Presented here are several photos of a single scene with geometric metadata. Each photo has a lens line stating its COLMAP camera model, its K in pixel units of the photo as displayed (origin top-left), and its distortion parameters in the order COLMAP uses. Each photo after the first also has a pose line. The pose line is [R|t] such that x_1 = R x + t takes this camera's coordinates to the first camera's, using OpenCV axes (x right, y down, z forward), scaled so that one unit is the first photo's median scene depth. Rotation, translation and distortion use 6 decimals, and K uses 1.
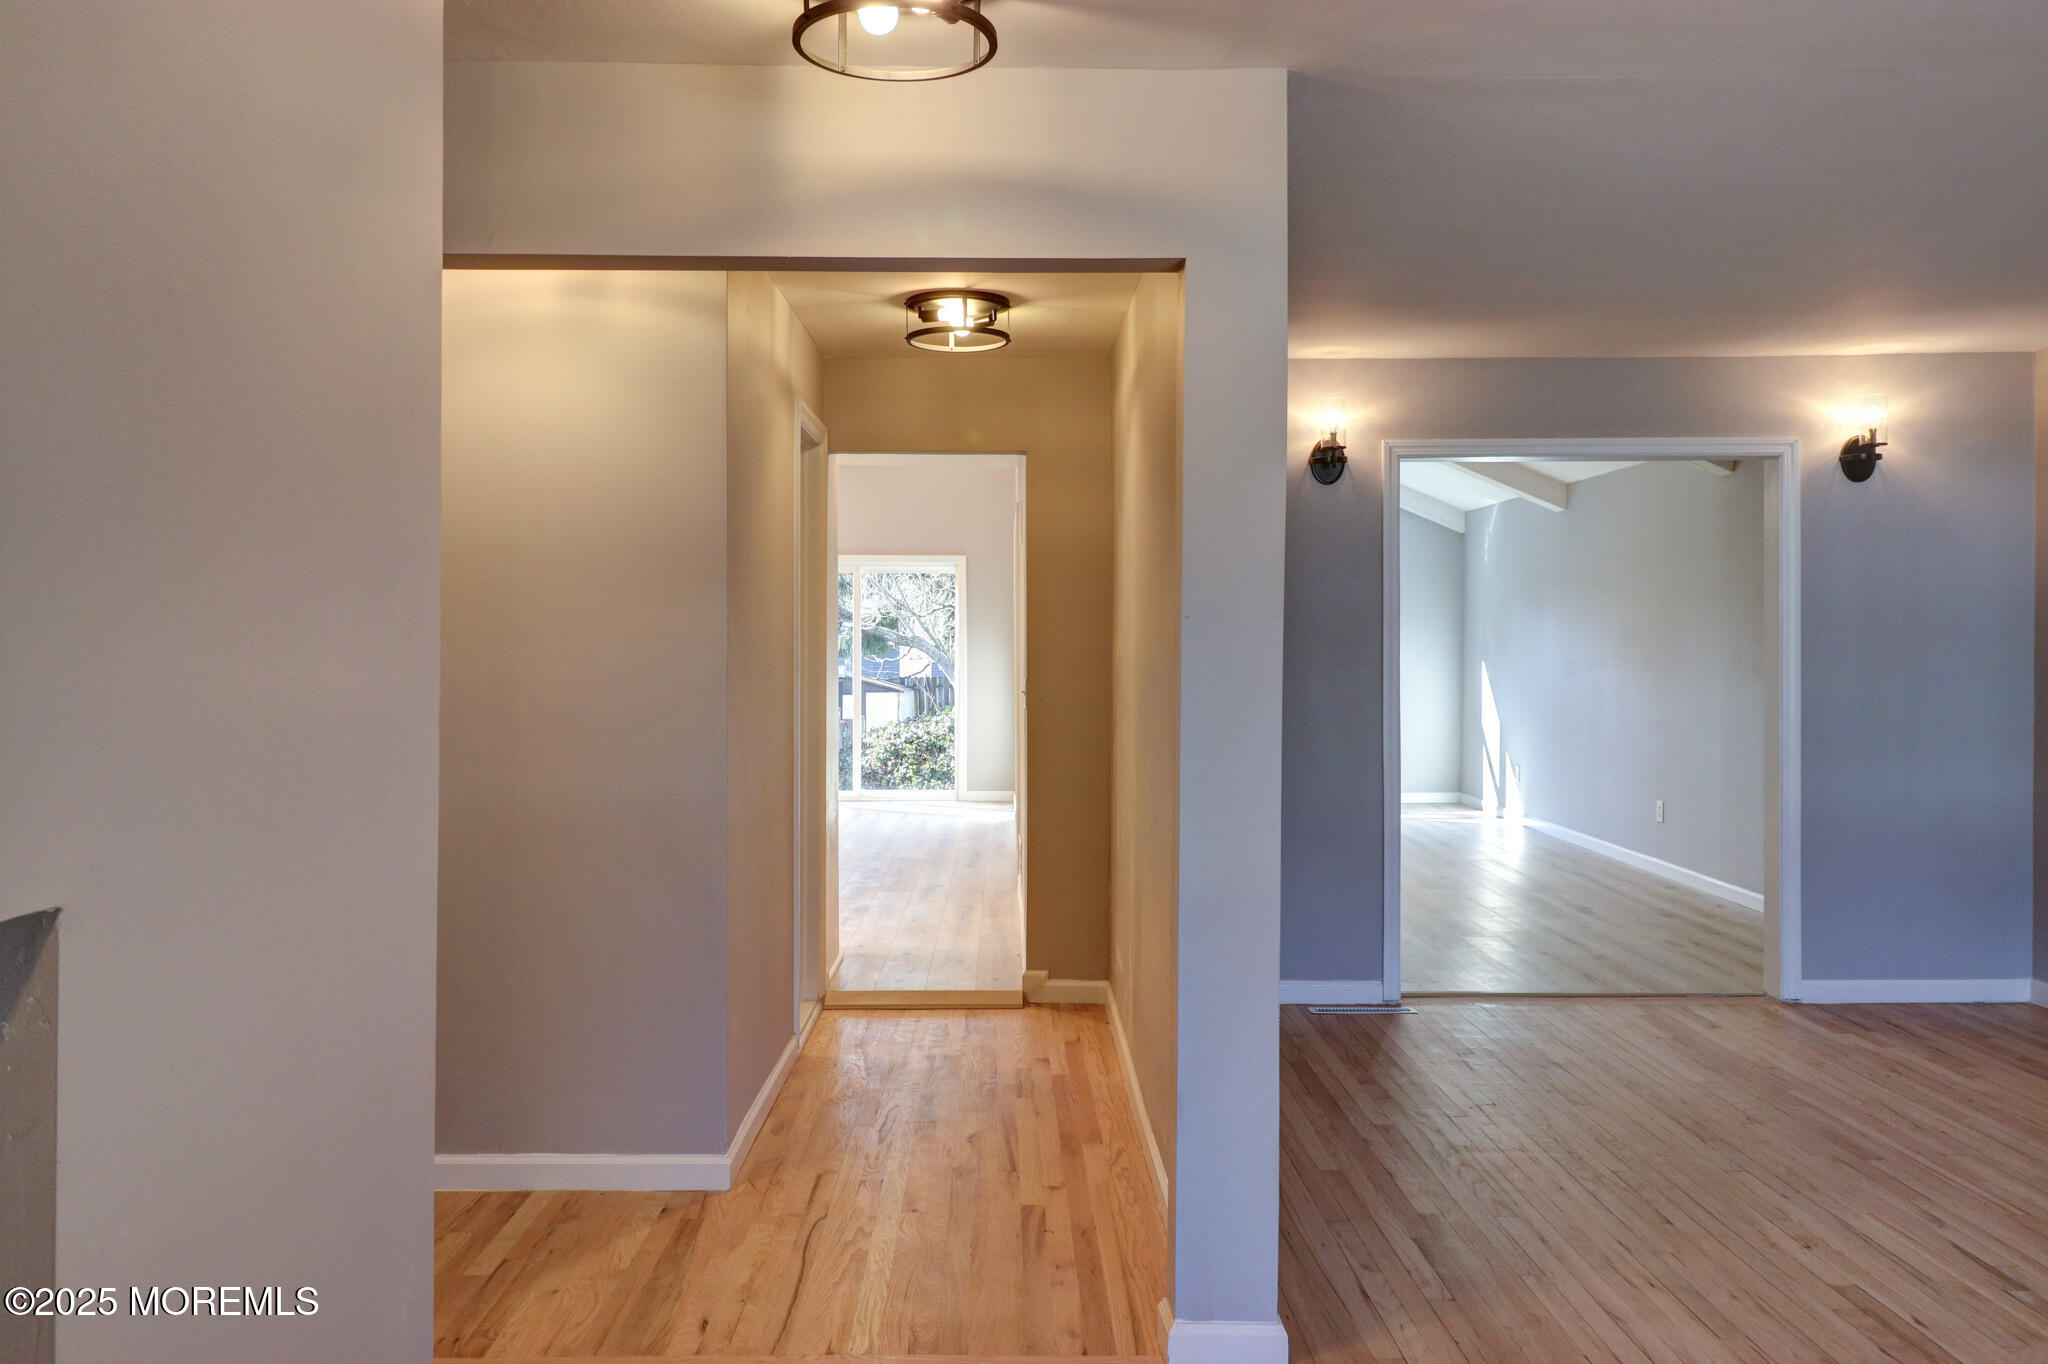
lens RADIAL K [[1588.1, 0, 1004.9], [0, 1588.1, 647.9], [0, 0, 1]] dist [0.005202, 0.002885]
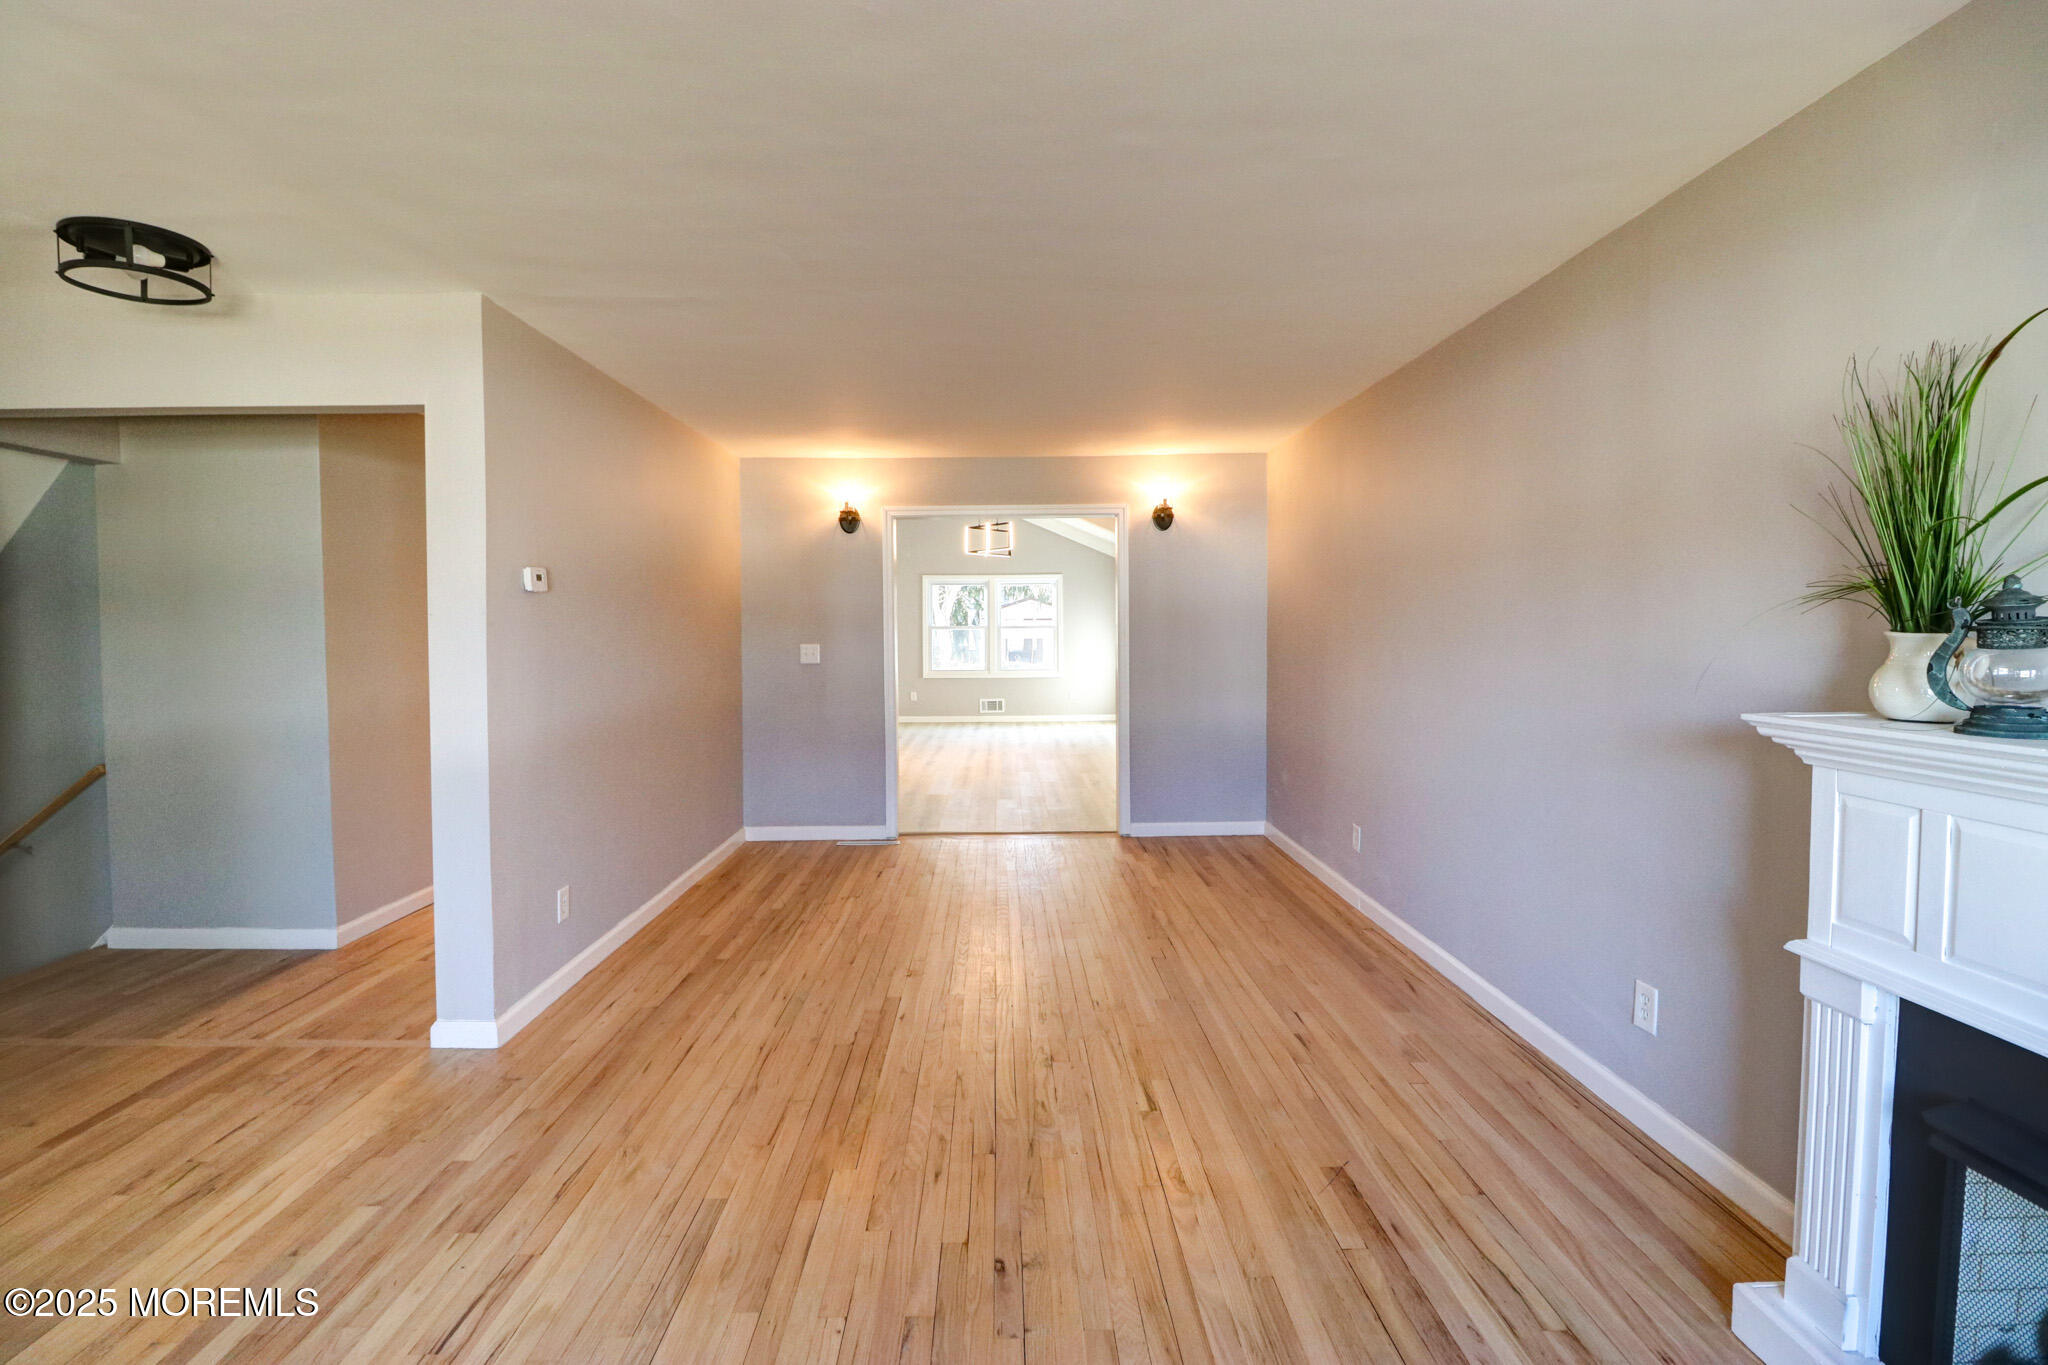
lens RADIAL K [[950.0, 0, 1011.6], [0, 950.0, 660.4], [0, 0, 1]] dist [0.002753, -0.014682]
pose [[0.999969, -0.005859, 0.005331, 0.204680], [0.005683, 0.999455, 0.032518, 0.000010], [-0.005519, -0.032487, 0.999457, -0.008092]]
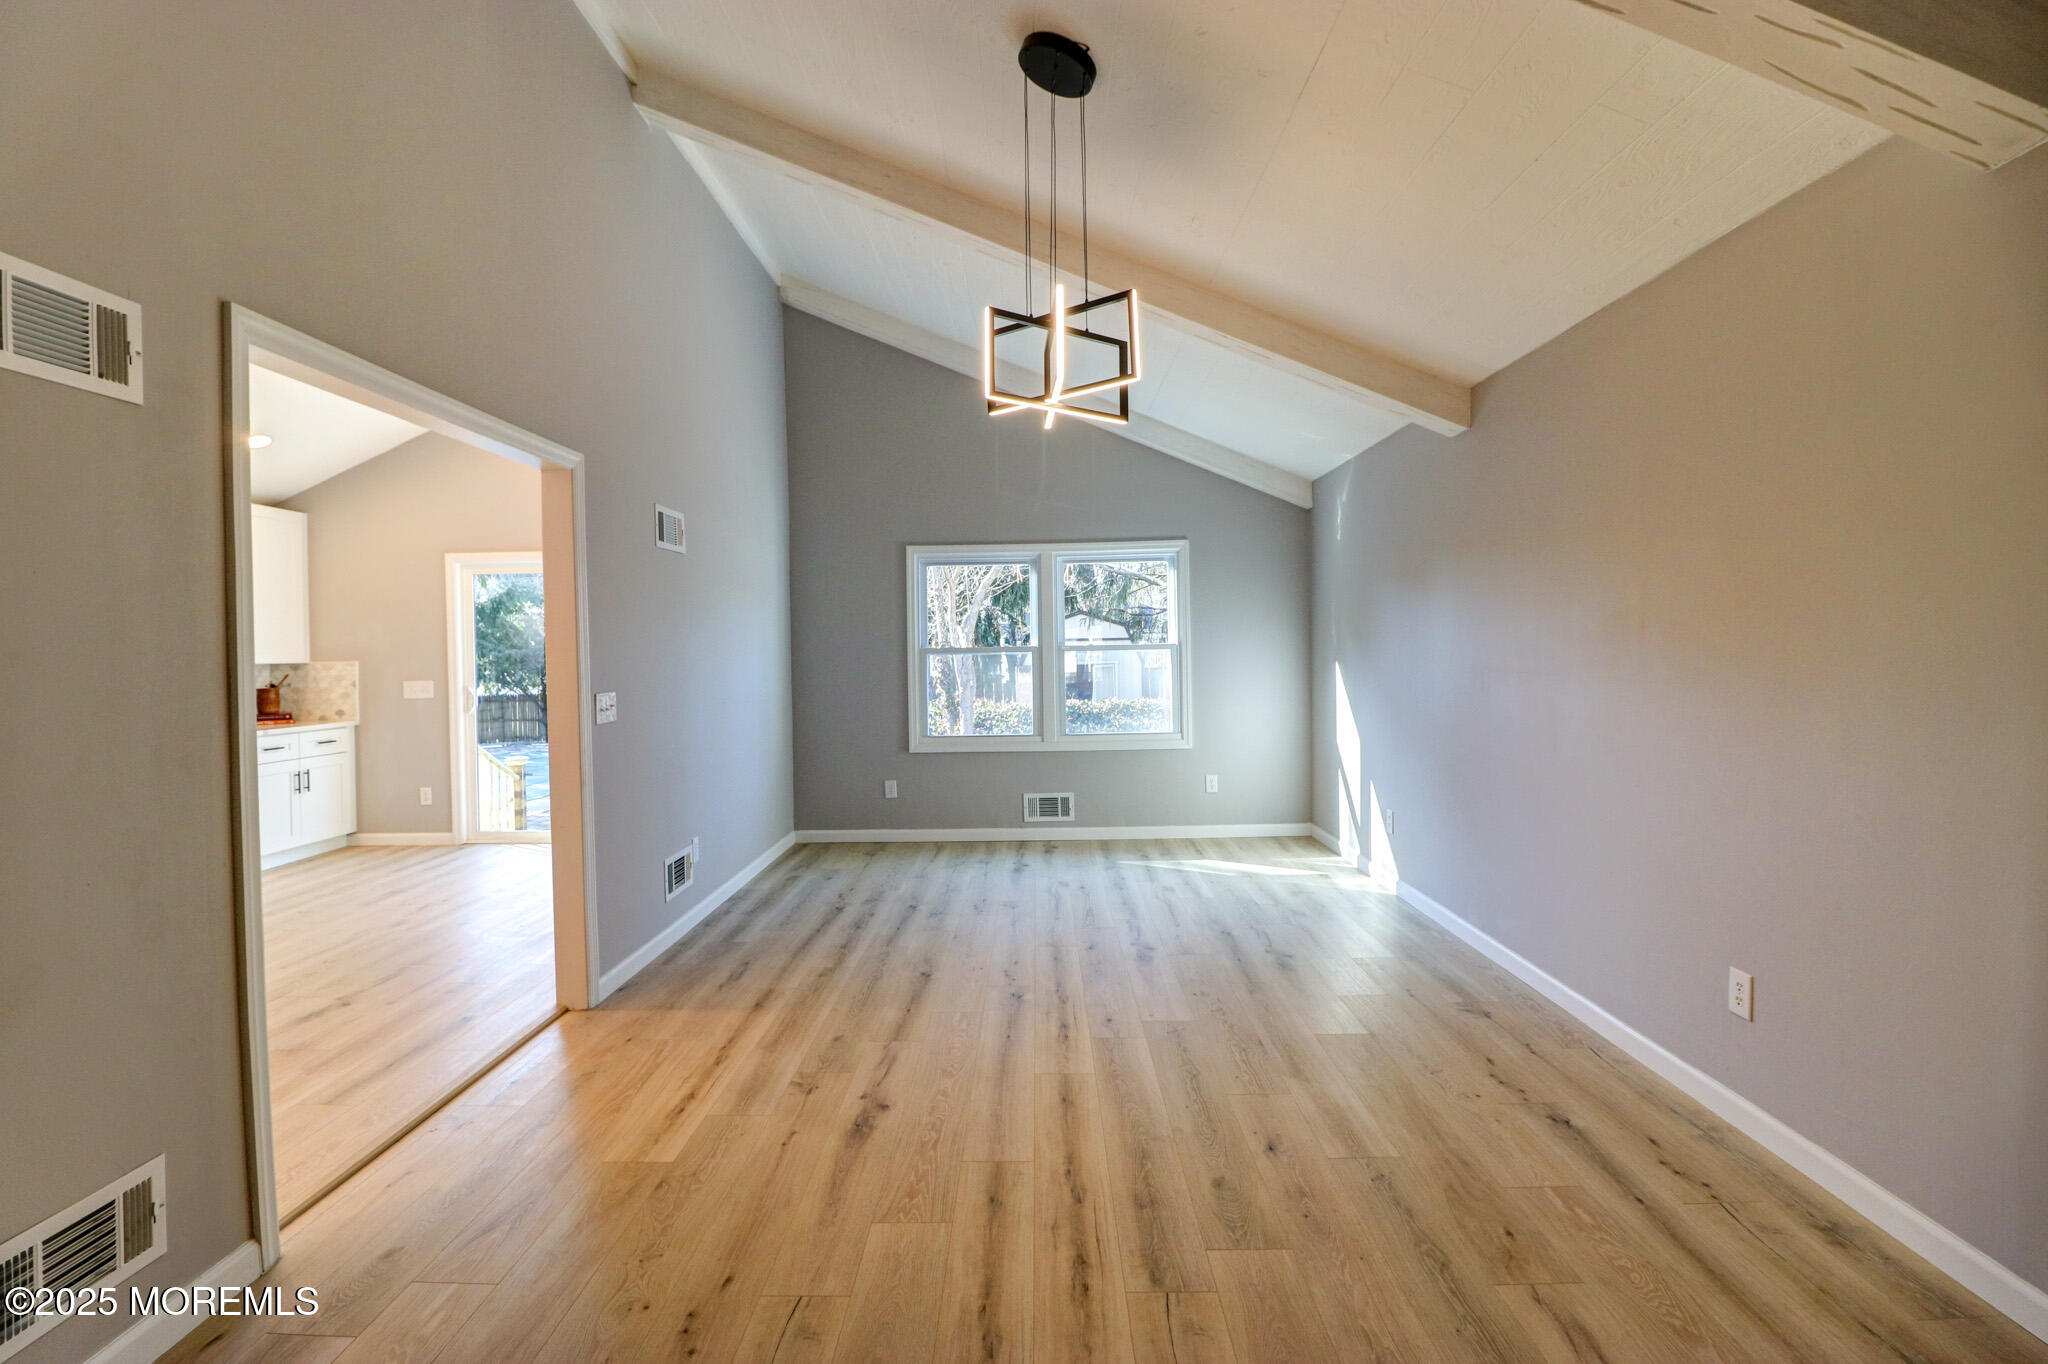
lens RADIAL K [[950.0, 0, 1011.6], [0, 950.0, 659.9], [0, 0, 1]] dist [0.002753, -0.014682]
pose [[0.999403, -0.019173, -0.028727, 0.180780], [0.019378, 0.999789, 0.006876, -0.000370], [0.028590, -0.007428, 0.999564, 0.619287]]
